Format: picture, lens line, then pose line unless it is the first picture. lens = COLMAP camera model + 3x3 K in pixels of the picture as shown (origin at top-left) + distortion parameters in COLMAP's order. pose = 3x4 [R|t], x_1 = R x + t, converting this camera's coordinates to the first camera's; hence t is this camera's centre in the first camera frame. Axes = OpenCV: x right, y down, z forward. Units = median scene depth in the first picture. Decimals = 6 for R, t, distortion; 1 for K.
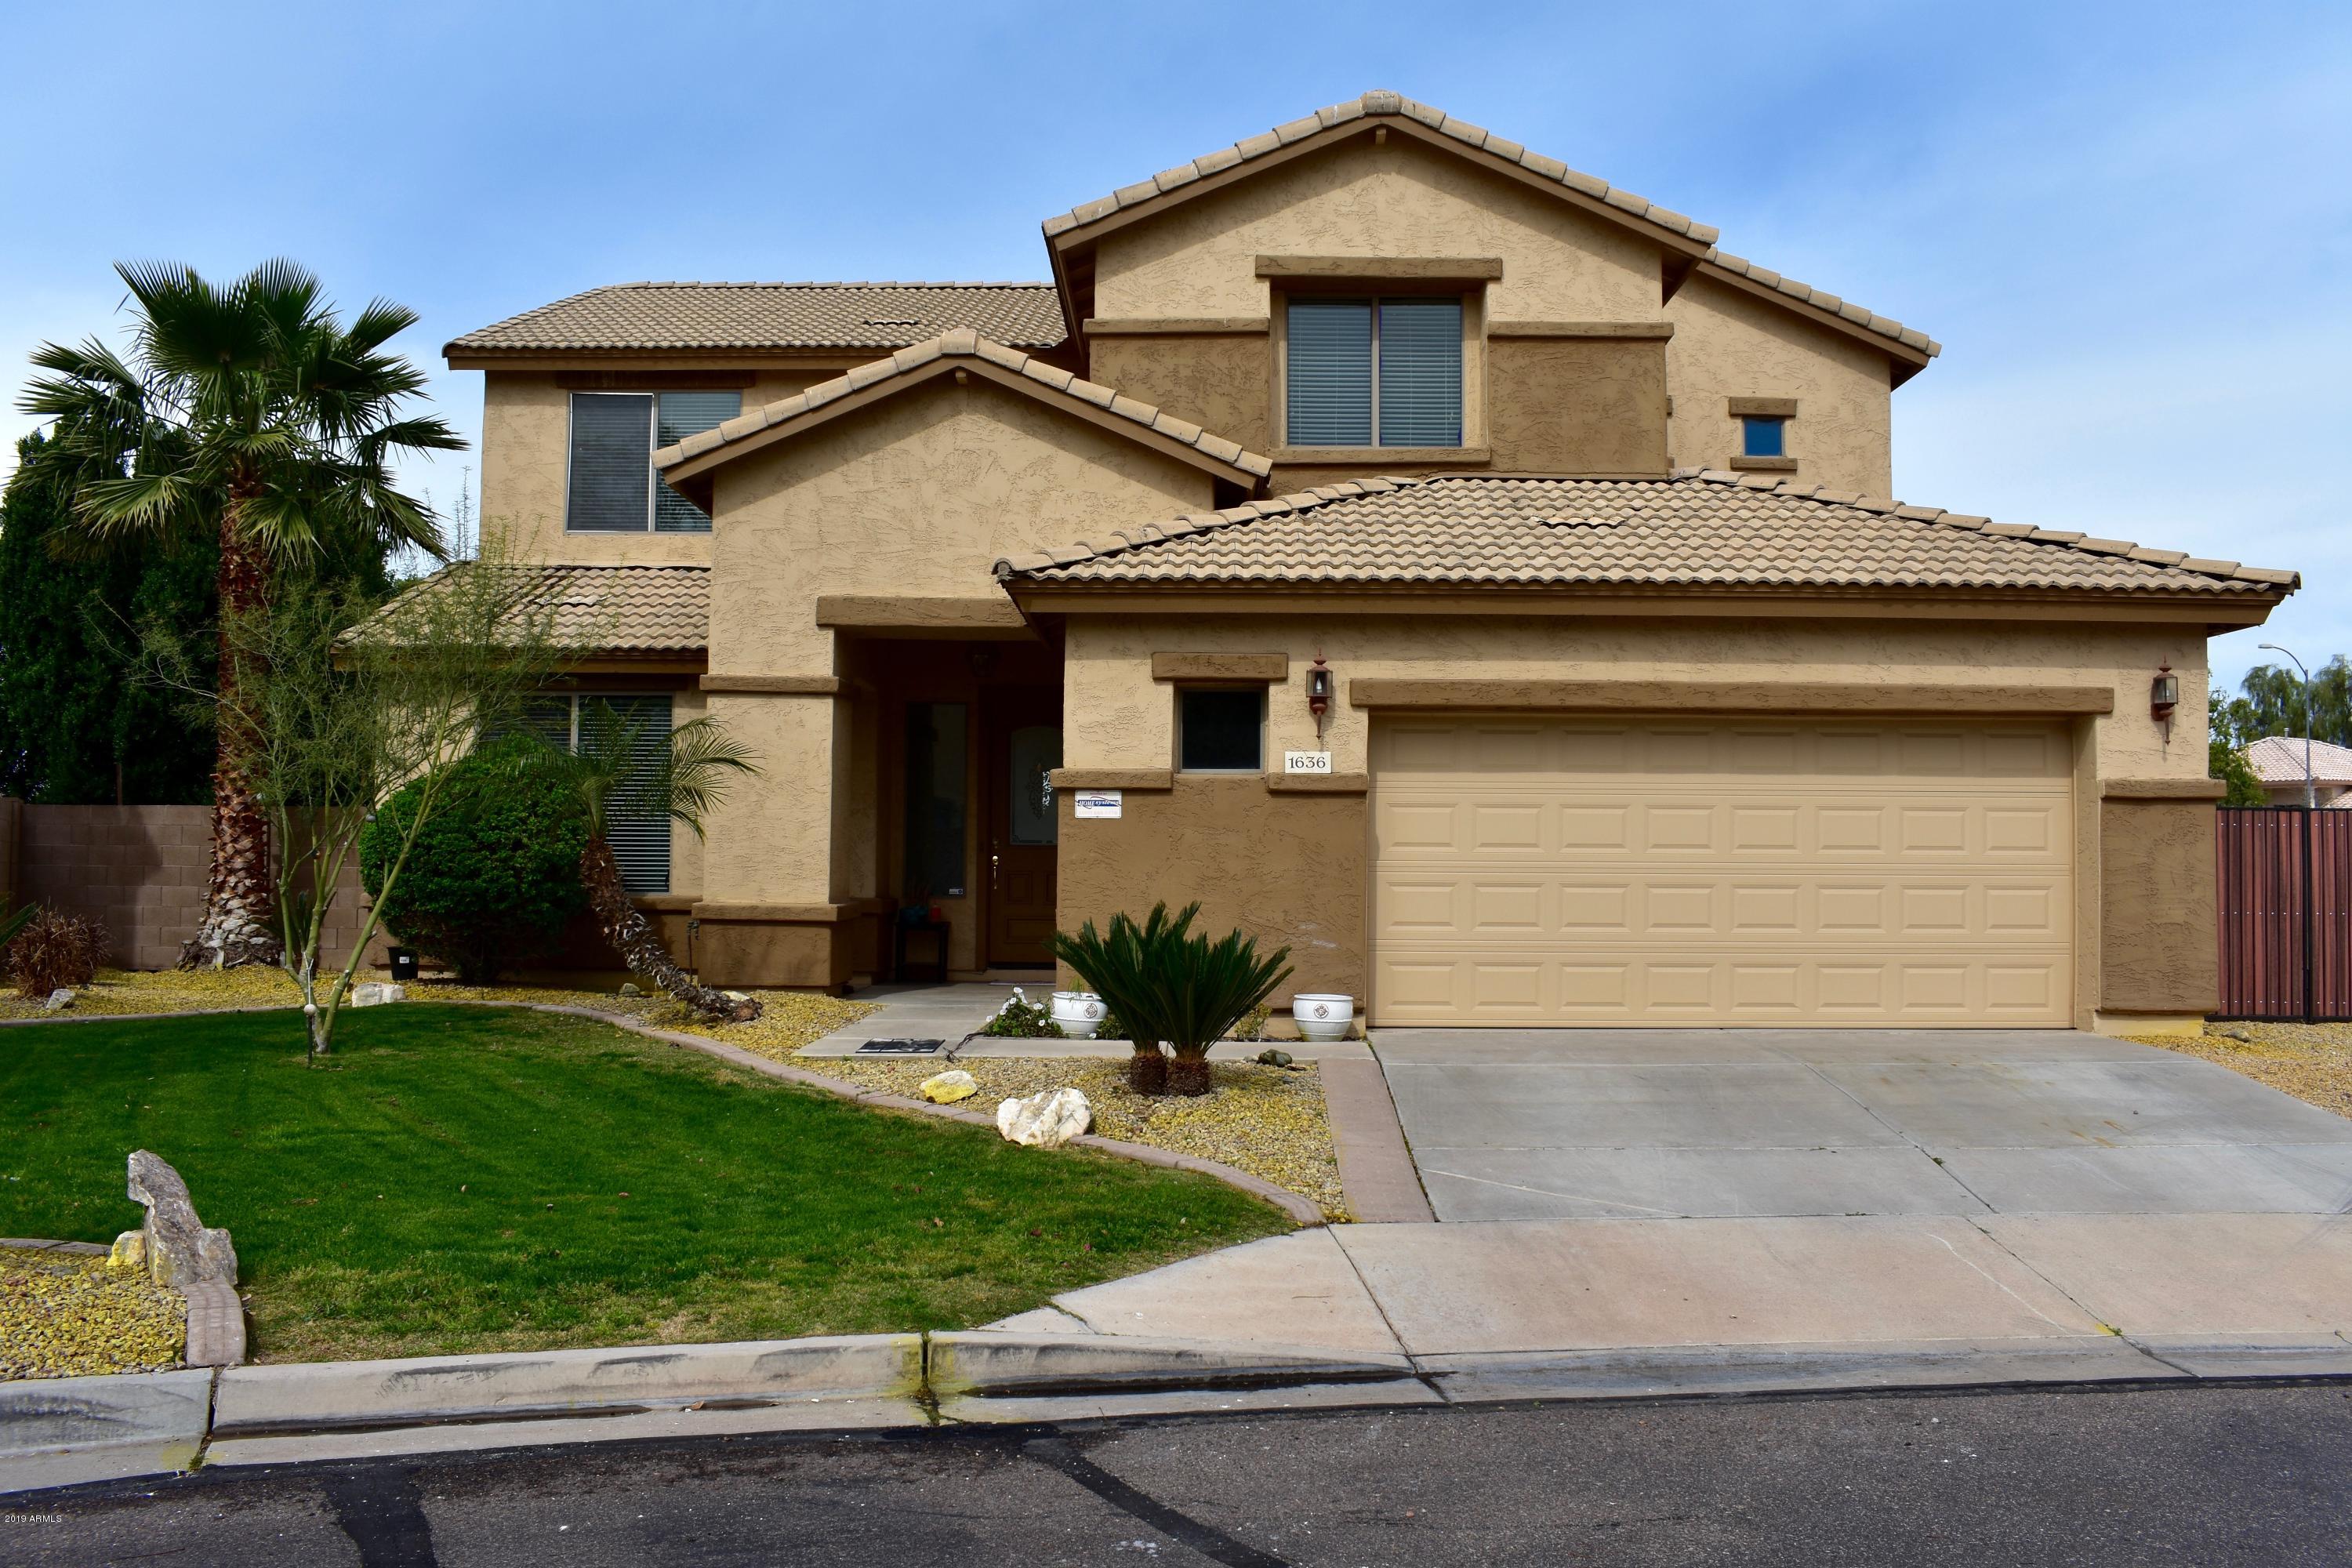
lens RADIAL K [[1952.7, 0, 1178.8], [0, 1952.7, 785.9], [0, 0, 1]] dist [-0.095101, 0.021747]
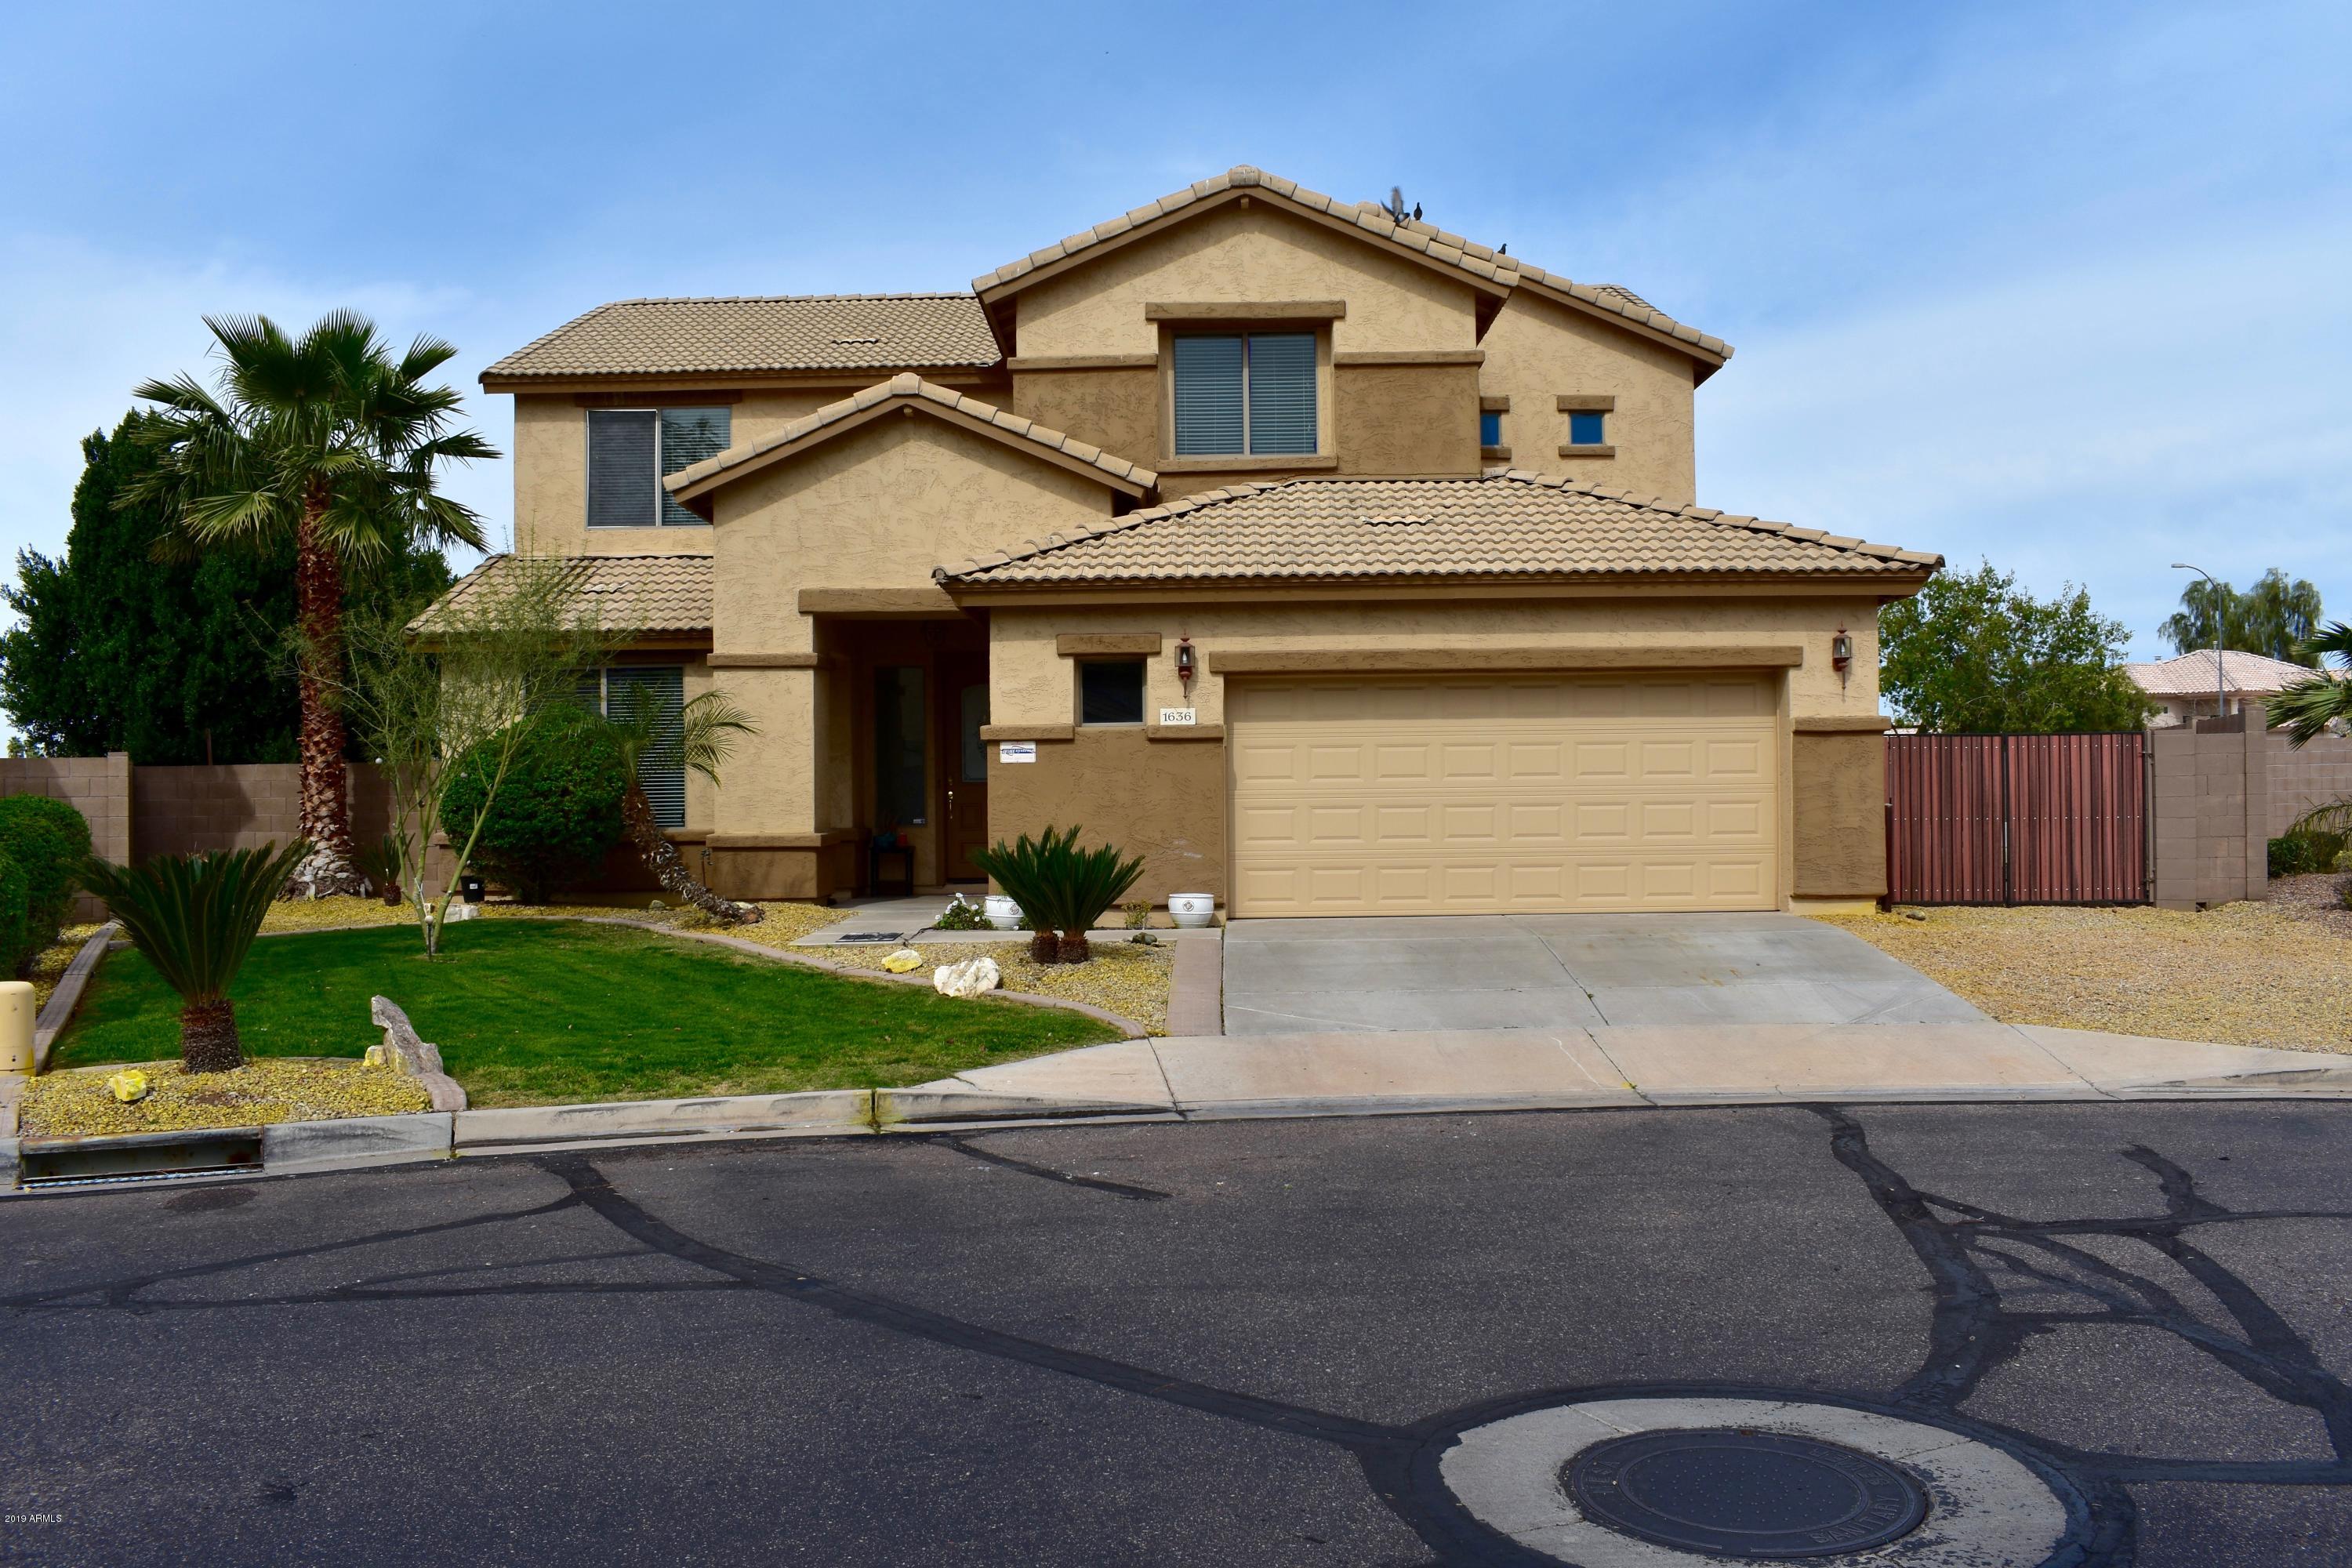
lens RADIAL K [[1952.7, 0, 1177.1], [0, 1952.7, 786.9], [0, 0, 1]] dist [-0.095101, 0.021747]
pose [[0.999781, -0.020567, 0.003835, 0.051743], [0.020405, 0.999060, 0.038253, -0.013001], [-0.004618, -0.038167, 0.999261, -0.264544]]
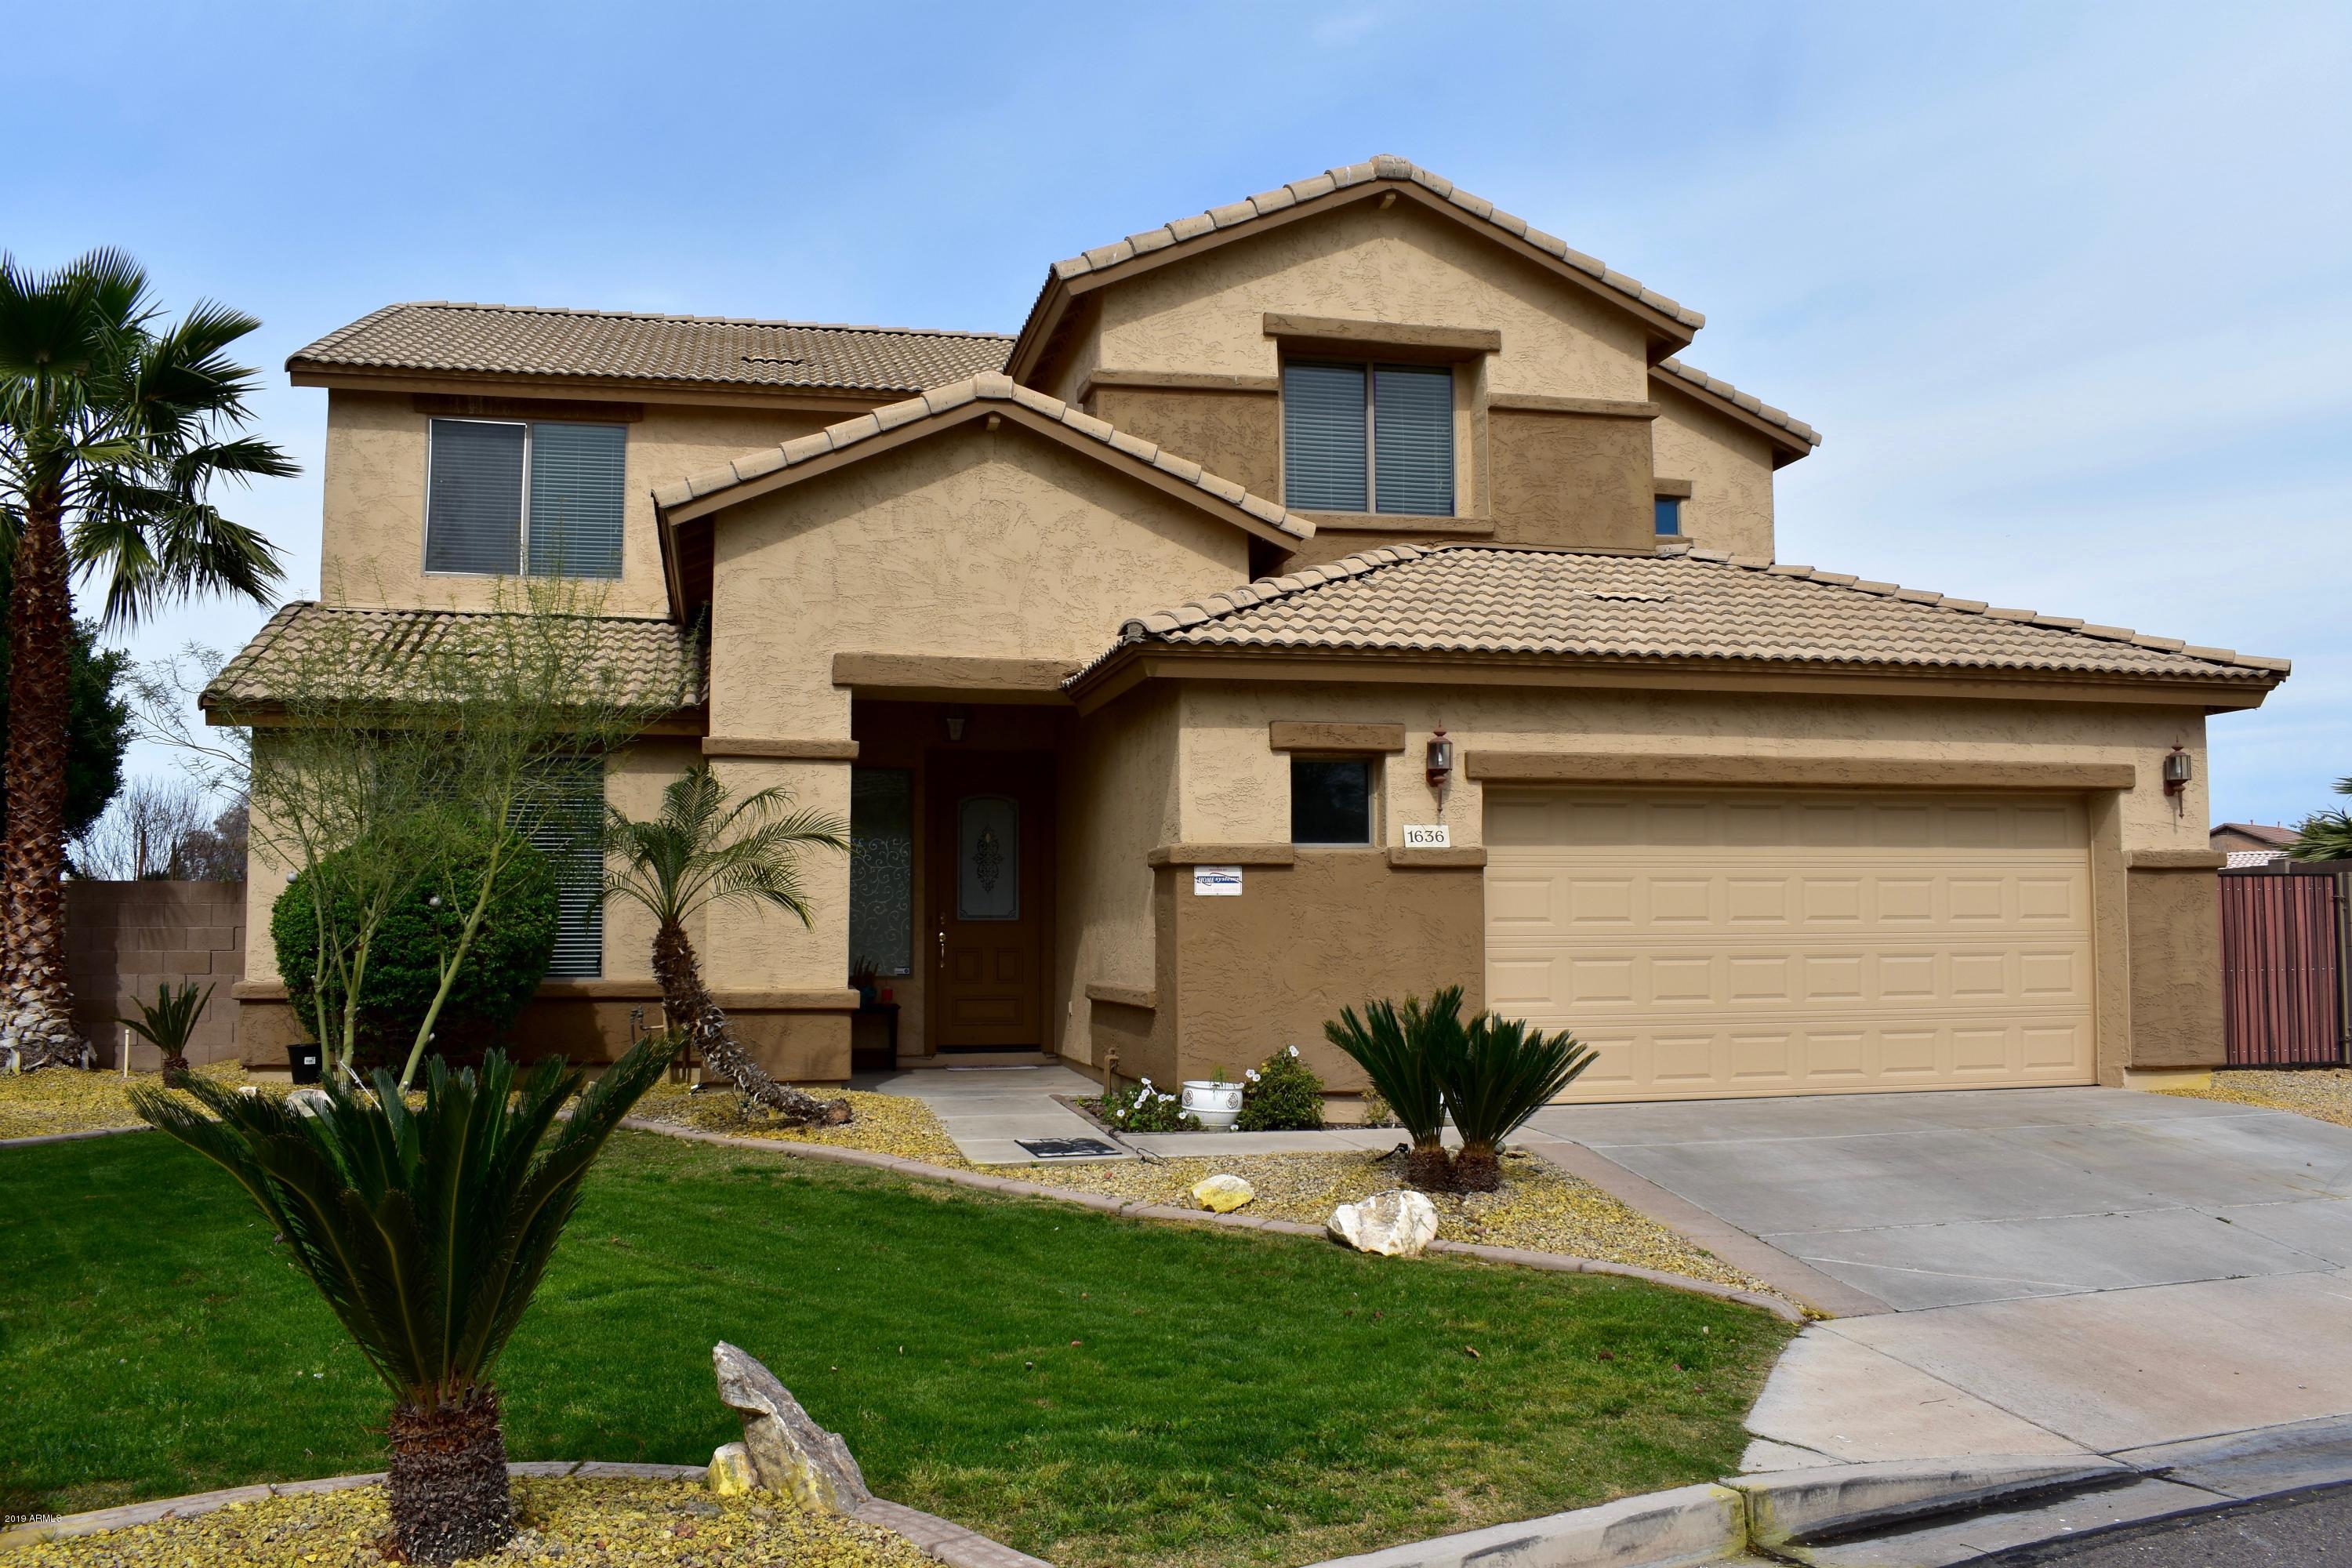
lens RADIAL K [[1952.7, 0, 1178.4], [0, 1952.7, 788.0], [0, 0, 1]] dist [-0.095101, 0.021747]
pose [[0.972395, 0.005405, 0.233278, -0.243111], [0.001566, 0.999558, -0.029688, -0.006496], [-0.233335, 0.029234, 0.971957, 0.073278]]
